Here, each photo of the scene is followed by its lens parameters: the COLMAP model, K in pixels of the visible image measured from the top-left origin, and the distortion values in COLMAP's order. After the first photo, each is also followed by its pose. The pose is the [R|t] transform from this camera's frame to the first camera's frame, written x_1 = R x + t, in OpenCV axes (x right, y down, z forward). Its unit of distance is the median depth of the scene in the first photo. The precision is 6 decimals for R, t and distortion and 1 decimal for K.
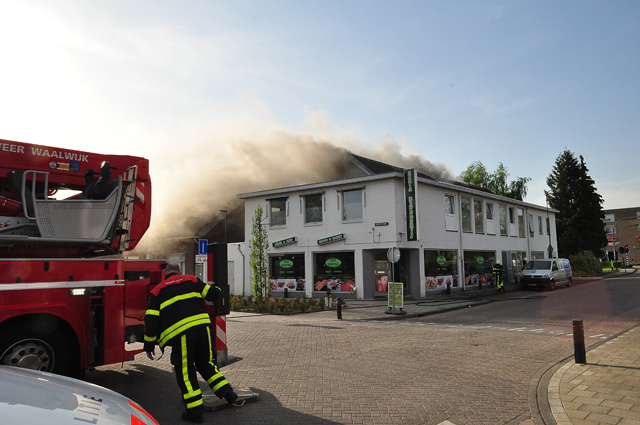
lens RADIAL K [[462.4, 0, 320.0], [0, 462.4, 212.5], [0, 0, 1]] dist [-0.133519, 0.103354]
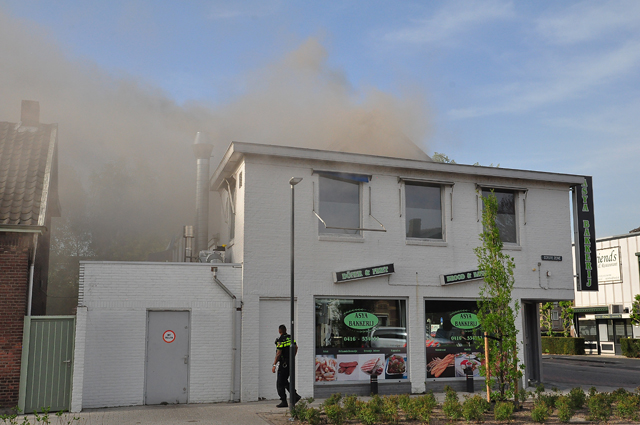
lens RADIAL K [[837.3, 0, 350.4], [0, 837.3, 197.1], [0, 0, 1]] dist [0.070275, 0.041548]
pose [[0.478224, 0.158391, 0.863837, -0.846270], [-0.104926, 0.986862, -0.122861, 0.097735], [-0.871947, -0.031884, 0.488561, 0.634595]]
